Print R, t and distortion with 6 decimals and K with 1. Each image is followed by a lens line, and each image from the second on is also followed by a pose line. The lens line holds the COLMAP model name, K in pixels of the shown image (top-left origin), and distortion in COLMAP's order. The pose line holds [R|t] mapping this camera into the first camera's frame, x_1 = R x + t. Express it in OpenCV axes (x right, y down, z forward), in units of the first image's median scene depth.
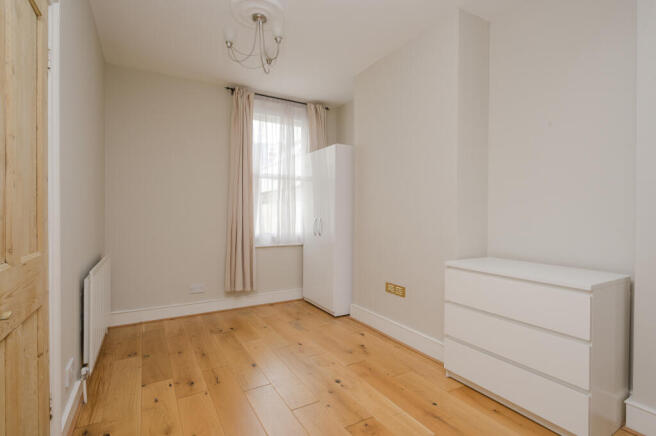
lens RADIAL K [[319.7, 0, 328.0], [0, 319.7, 218.0], [0, 0, 1]] dist [-0.004300, -0.000945]
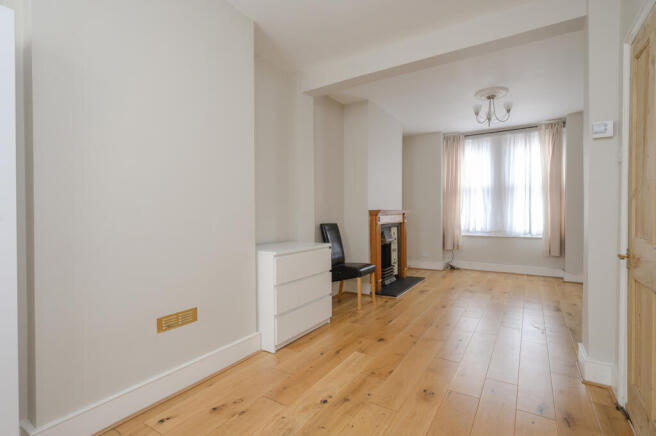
lens RADIAL K [[319.7, 0, 328.0], [0, 319.7, 218.0], [0, 0, 1]] dist [-0.004300, -0.000945]
pose [[-0.472061, -0.007962, 0.881530, -0.640546], [0.013271, 0.999782, 0.016136, -0.002294], [-0.881466, 0.019316, -0.471853, 1.209896]]
